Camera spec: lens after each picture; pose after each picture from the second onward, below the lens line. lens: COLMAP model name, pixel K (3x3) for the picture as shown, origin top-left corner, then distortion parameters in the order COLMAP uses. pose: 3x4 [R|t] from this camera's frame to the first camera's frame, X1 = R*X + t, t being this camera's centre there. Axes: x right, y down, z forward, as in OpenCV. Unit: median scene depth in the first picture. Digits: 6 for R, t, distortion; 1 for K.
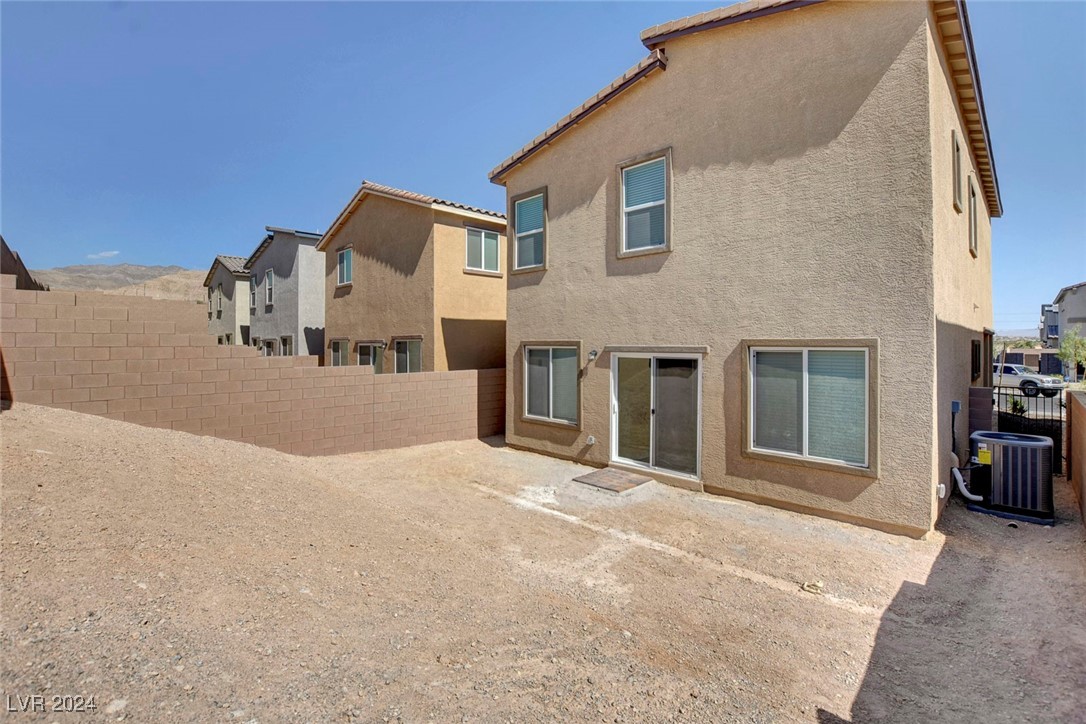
lens RADIAL K [[483.1, 0, 548.8], [0, 483.1, 345.8], [0, 0, 1]] dist [-0.001877, -0.000159]
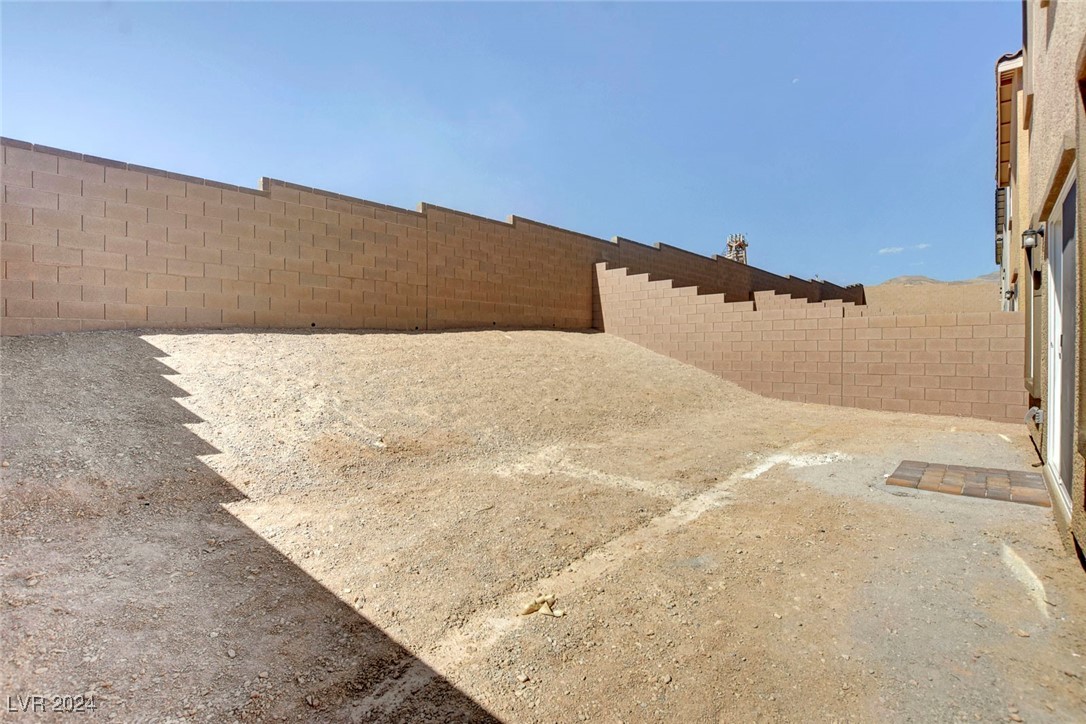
lens RADIAL K [[483.1, 0, 548.8], [0, 483.1, 345.8], [0, 0, 1]] dist [-0.001877, -0.000159]
pose [[0.042568, -0.007509, -0.999065, 0.768528], [-0.001082, 0.999971, -0.007562, 0.194034], [0.999093, 0.001403, 0.042559, 0.747377]]
